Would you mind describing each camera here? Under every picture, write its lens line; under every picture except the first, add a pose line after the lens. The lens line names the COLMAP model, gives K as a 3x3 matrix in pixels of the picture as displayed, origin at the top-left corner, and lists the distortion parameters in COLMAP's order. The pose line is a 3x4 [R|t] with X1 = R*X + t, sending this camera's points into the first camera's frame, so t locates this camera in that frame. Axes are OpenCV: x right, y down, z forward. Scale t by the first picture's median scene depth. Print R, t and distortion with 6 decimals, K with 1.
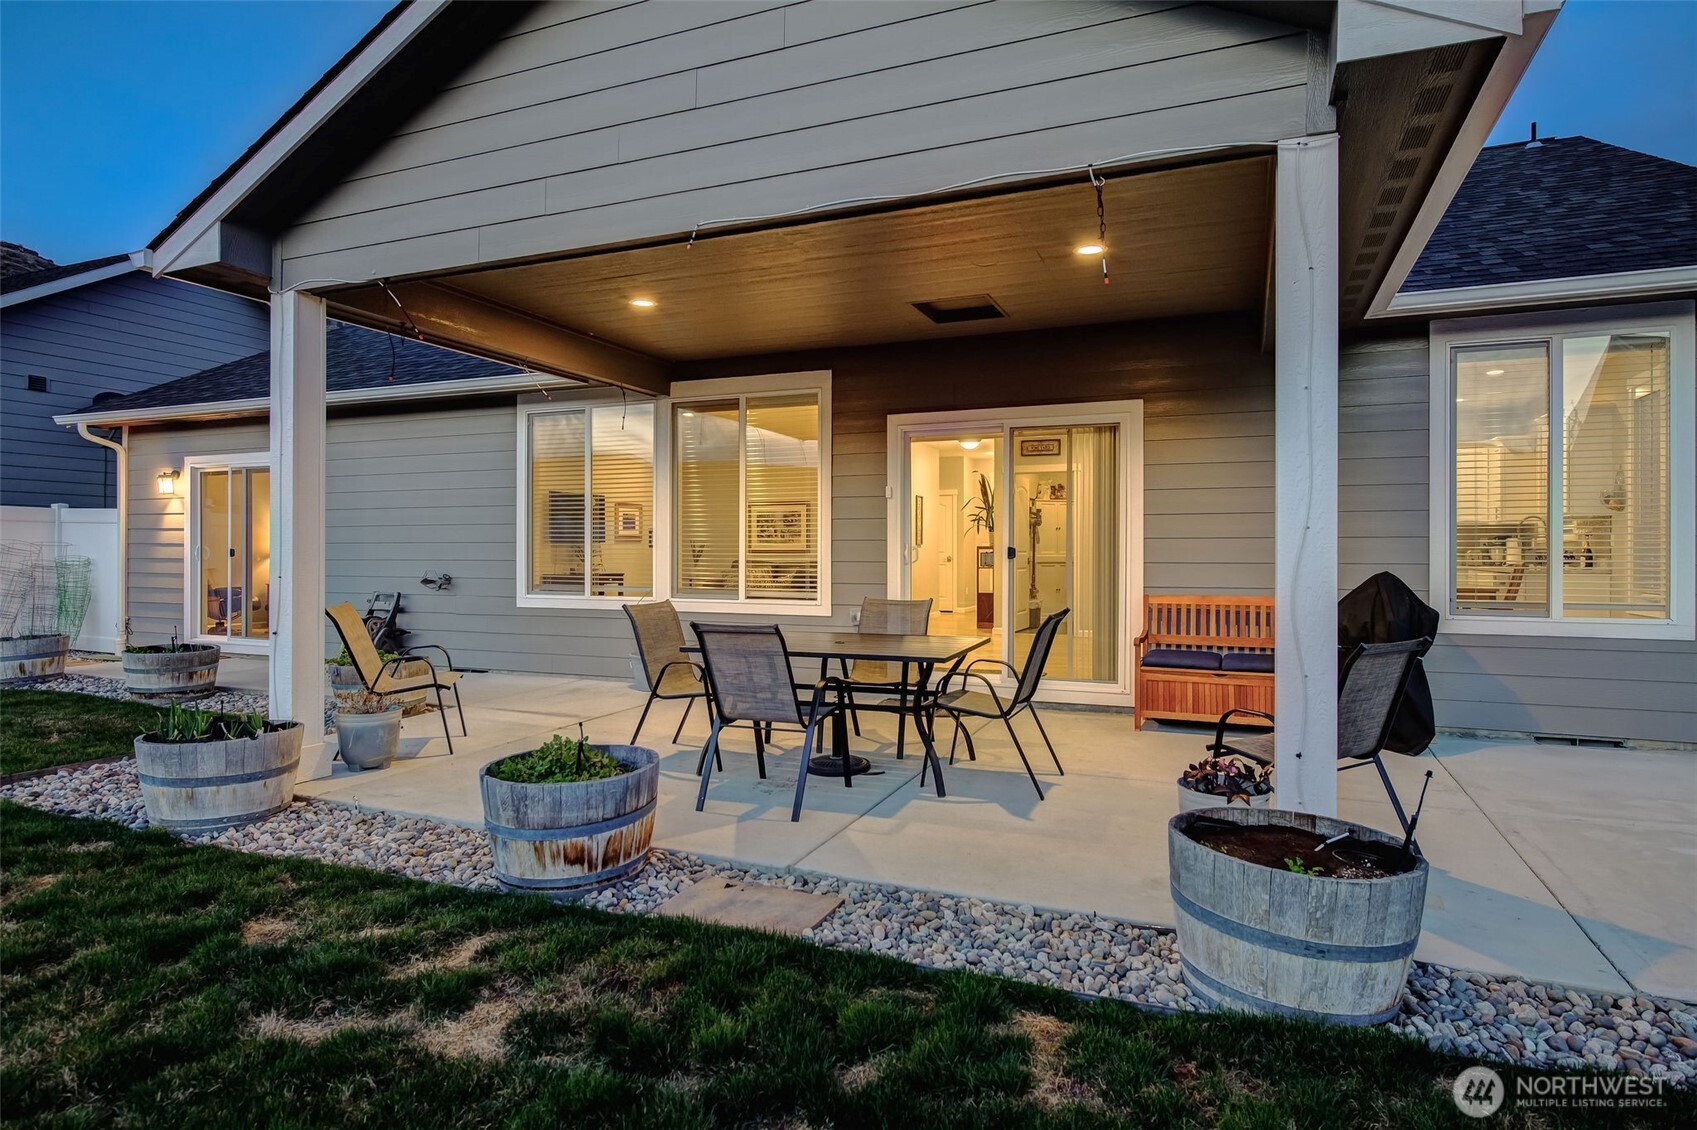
lens RADIAL K [[951.1, 0, 848.5], [0, 951.1, 565.0], [0, 0, 1]] dist [-0.001630, -0.000620]
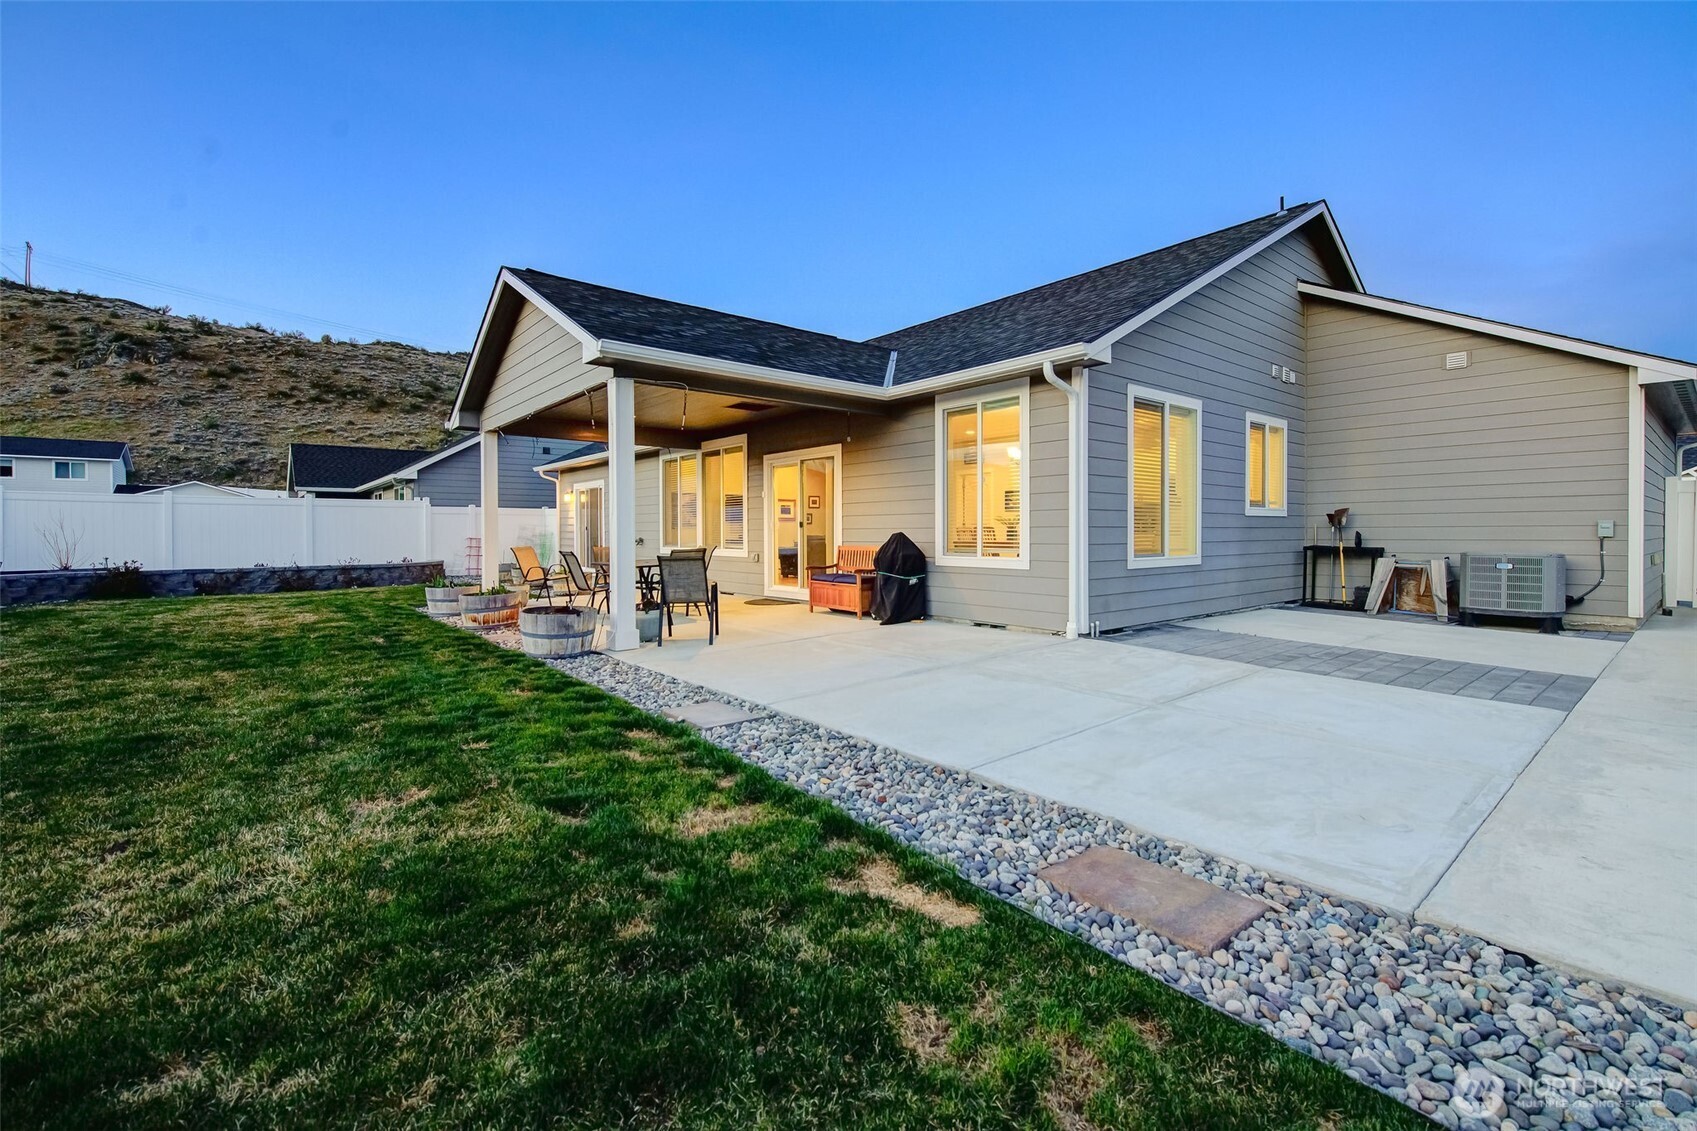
lens RADIAL K [[739.9, 0, 849.4], [0, 739.9, 538.4], [0, 0, 1]] dist [-0.000498, -0.000043]
pose [[0.887592, 0.000413, -0.460630, 0.885333], [-0.001395, 0.999997, -0.001790, 0.017257], [0.460628, 0.002231, 0.887590, -0.276751]]
